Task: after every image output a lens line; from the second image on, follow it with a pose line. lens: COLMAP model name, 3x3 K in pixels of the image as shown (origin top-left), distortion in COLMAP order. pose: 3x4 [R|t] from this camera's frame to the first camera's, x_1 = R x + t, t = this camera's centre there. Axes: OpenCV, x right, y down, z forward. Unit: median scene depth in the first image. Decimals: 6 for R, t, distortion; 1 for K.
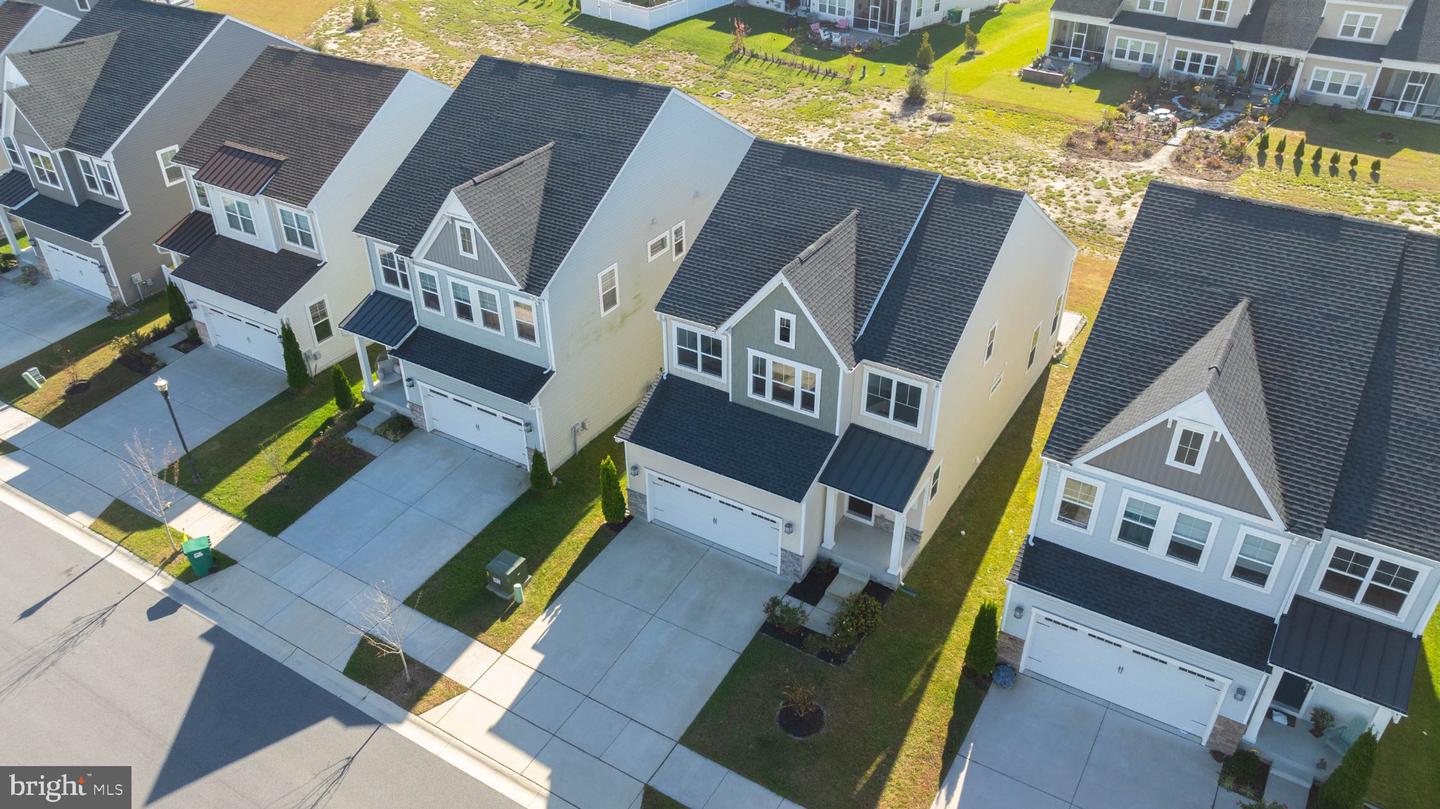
lens RADIAL K [[1030.3, 0, 720.0], [0, 1030.3, 404.5], [0, 0, 1]] dist [-0.031504, 0.004925]
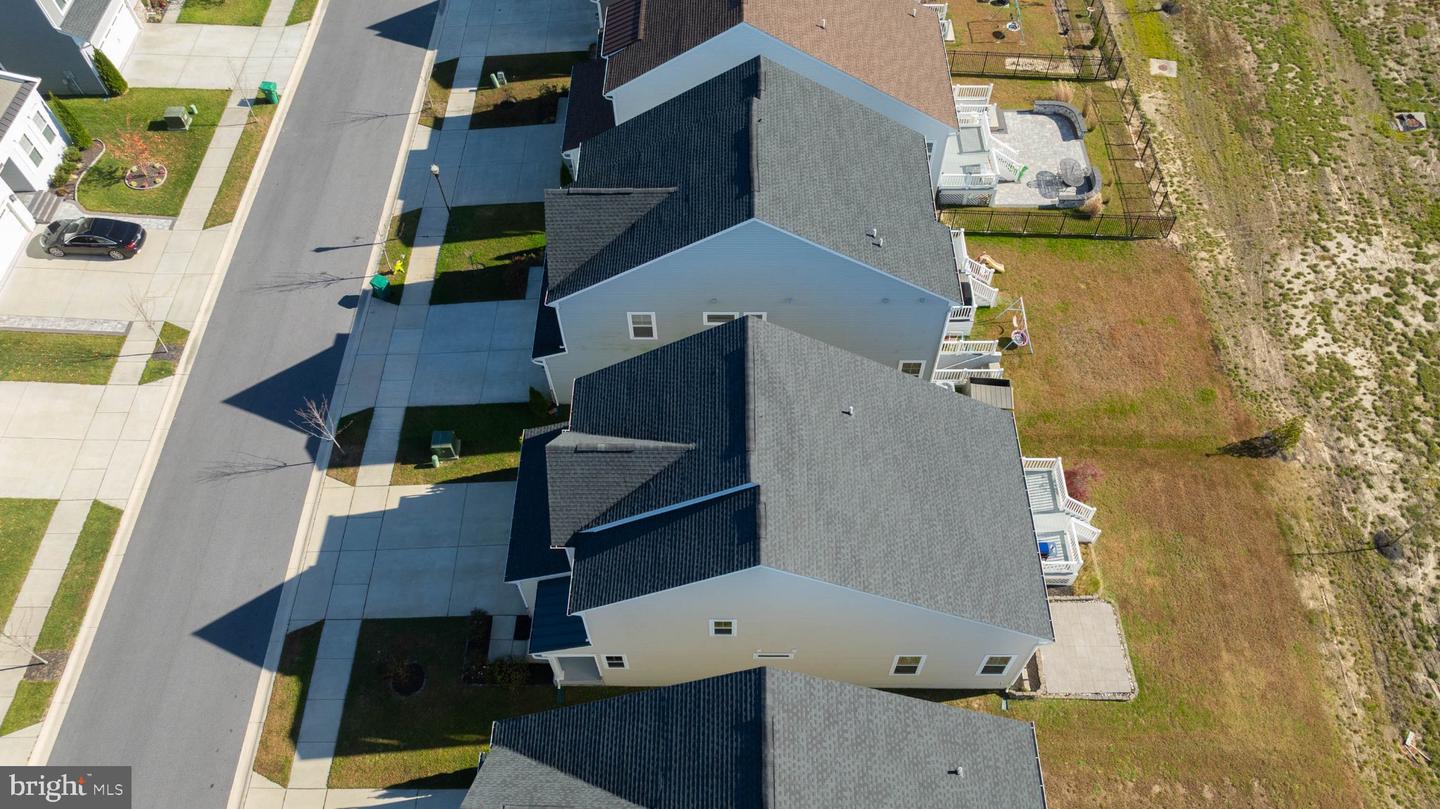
lens RADIAL K [[1068.0, 0, 720.0], [0, 1068.0, 404.5], [0, 0, 1]] dist [-0.062287, 0.065624]
pose [[0.509779, 0.698899, -0.501663, 0.651504], [-0.464530, 0.714426, 0.523267, -0.782876], [0.724112, -0.033713, 0.688858, 0.287689]]
